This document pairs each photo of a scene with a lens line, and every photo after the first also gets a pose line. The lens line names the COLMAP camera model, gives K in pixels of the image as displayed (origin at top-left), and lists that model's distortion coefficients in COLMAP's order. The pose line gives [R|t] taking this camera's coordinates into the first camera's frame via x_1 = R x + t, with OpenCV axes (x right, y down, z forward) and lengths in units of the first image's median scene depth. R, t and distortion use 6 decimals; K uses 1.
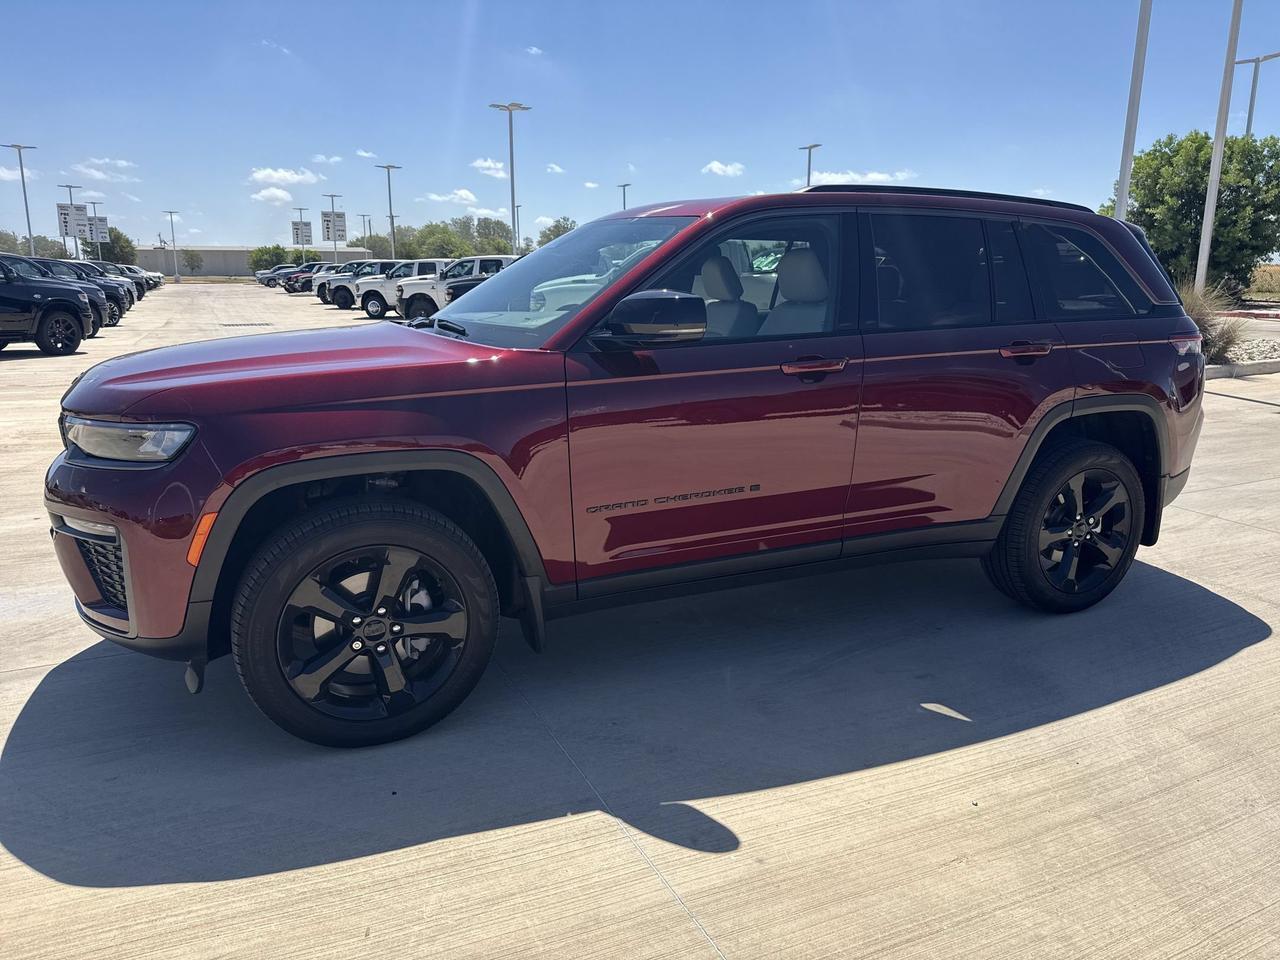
lens RADIAL K [[927.6, 0, 643.4], [0, 927.6, 481.6], [0, 0, 1]] dist [0.036906, -0.058622]
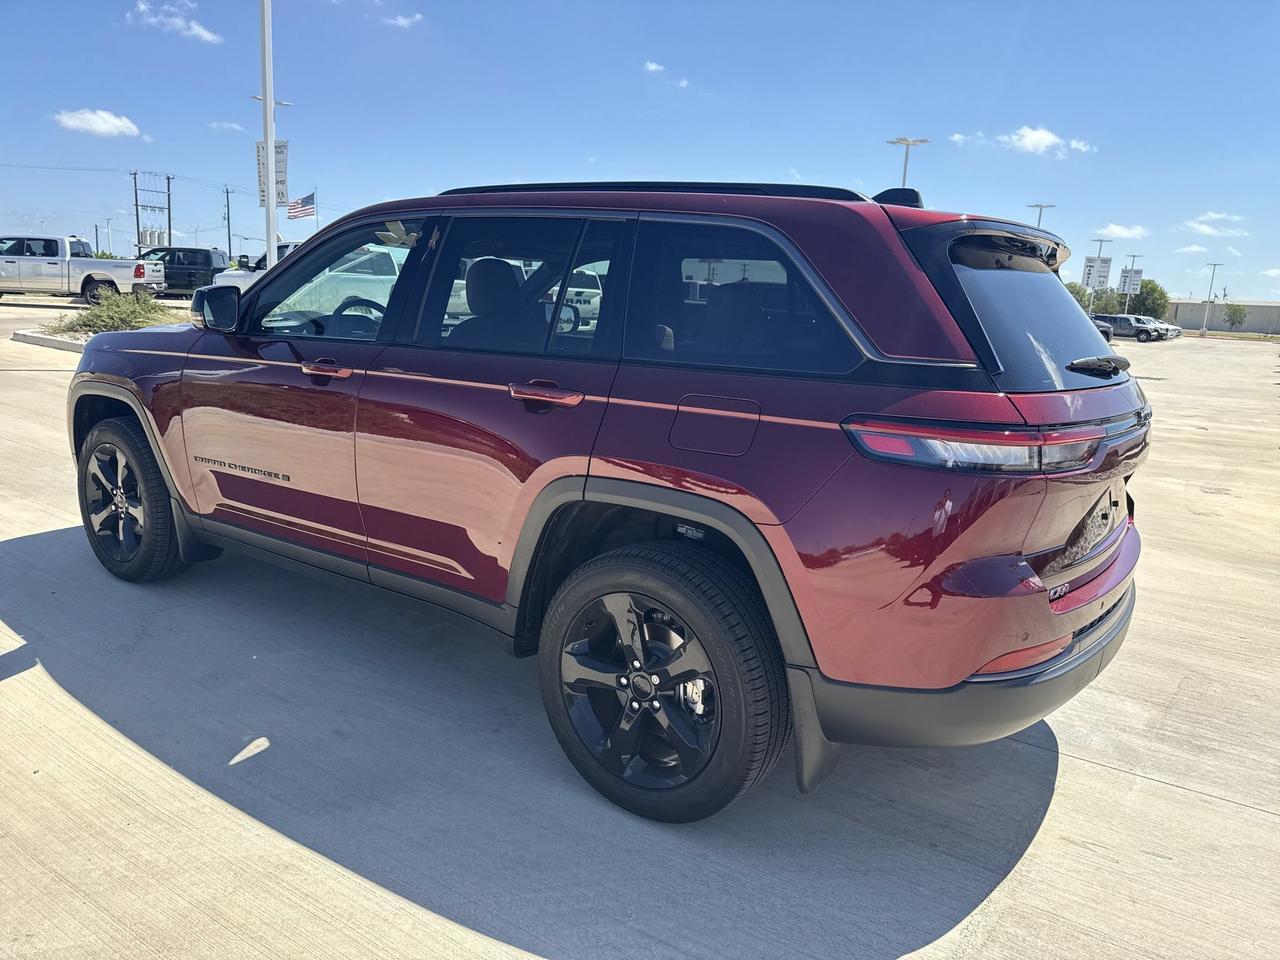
lens RADIAL K [[927.6, 0, 641.6], [0, 927.6, 477.3], [0, 0, 1]] dist [0.036906, -0.058622]
pose [[0.484416, 0.185642, -0.854914, 0.965562], [-0.236964, 0.968538, 0.076045, -0.134345], [0.842134, 0.165746, 0.513165, 0.629795]]
